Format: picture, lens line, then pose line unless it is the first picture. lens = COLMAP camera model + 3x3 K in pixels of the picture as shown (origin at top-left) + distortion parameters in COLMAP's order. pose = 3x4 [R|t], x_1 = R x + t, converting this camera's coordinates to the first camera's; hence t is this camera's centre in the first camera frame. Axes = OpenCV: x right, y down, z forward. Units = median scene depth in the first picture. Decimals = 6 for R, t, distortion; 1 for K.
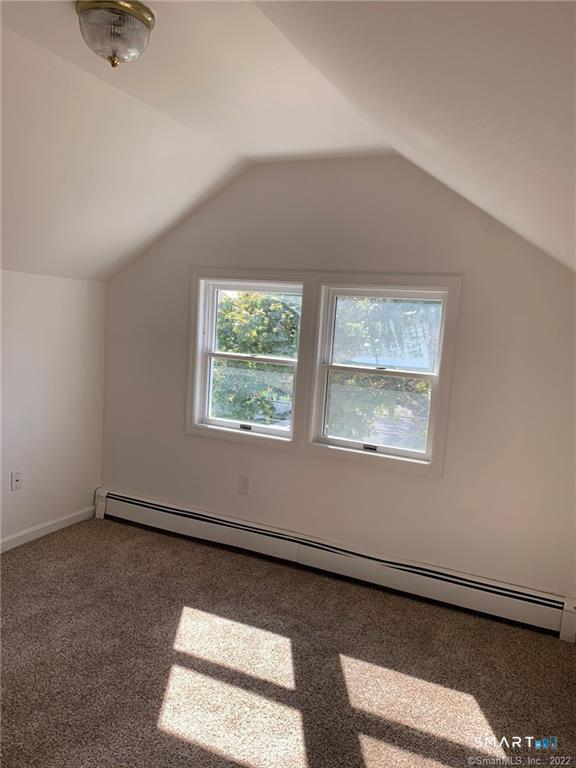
lens RADIAL K [[583.7, 0, 286.1], [0, 583.7, 380.9], [0, 0, 1]] dist [0.034519, -0.040324]
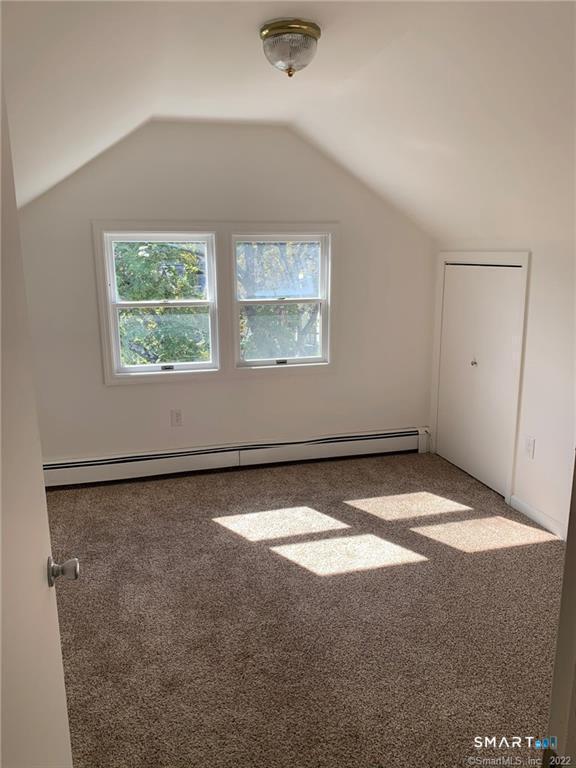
lens RADIAL K [[583.7, 0, 281.0], [0, 583.7, 380.8], [0, 0, 1]] dist [0.034519, -0.040324]
pose [[0.764062, -0.209024, 0.610343, -0.667311], [0.125785, 0.976168, 0.176843, -0.073678], [-0.632762, -0.058347, 0.772145, 0.011857]]
